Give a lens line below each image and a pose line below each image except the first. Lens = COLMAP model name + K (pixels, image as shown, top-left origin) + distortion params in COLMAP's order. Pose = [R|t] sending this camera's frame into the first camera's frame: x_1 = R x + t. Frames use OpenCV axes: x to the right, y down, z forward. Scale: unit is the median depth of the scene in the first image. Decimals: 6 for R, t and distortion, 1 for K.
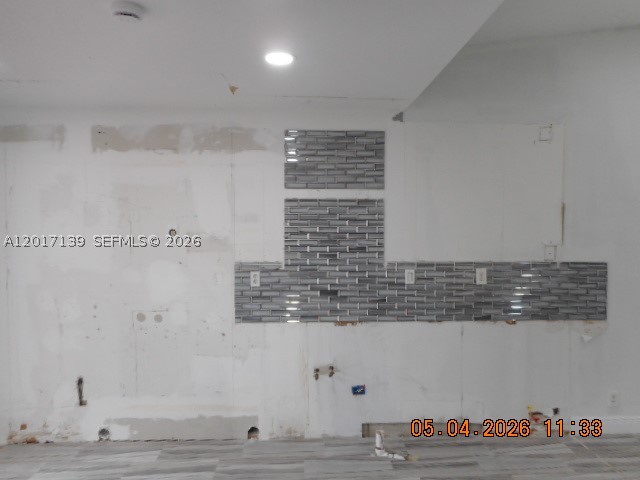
lens RADIAL K [[476.1, 0, 322.2], [0, 476.1, 236.5], [0, 0, 1]] dist [0.000957, 0.004011]
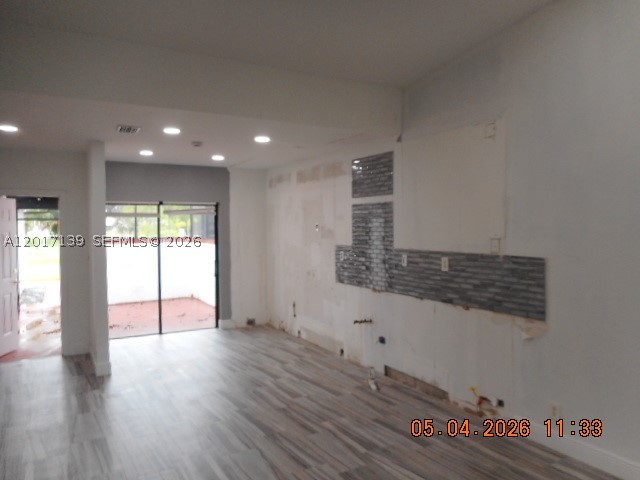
lens RADIAL K [[507.0, 0, 320.4], [0, 507.0, 224.7], [0, 0, 1]] dist [-0.002011, 0.001579]
pose [[0.433006, -0.005880, -0.901372, 1.326484], [-0.002140, 0.999969, -0.007552, -0.002100], [0.901389, 0.005199, 0.432980, 0.194943]]
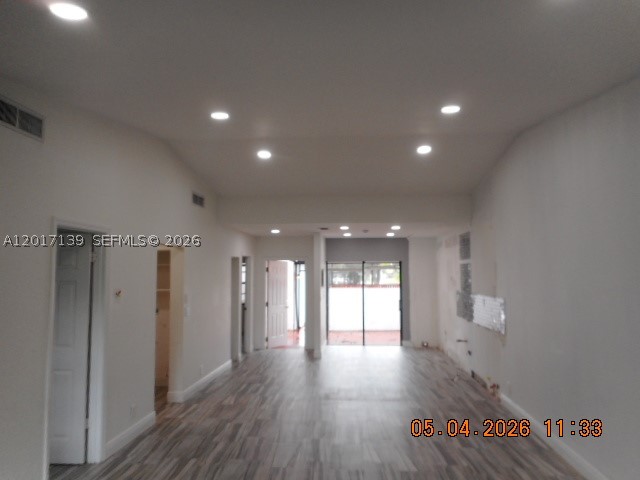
lens RADIAL K [[476.1, 0, 322.2], [0, 476.1, 236.5], [0, 0, 1]] dist [0.000957, 0.004011]
pose [[-0.127213, -0.087399, -0.988017, 2.259576], [-0.016831, 0.996157, -0.085952, 0.001651], [0.991733, 0.005695, -0.128195, 0.614127]]
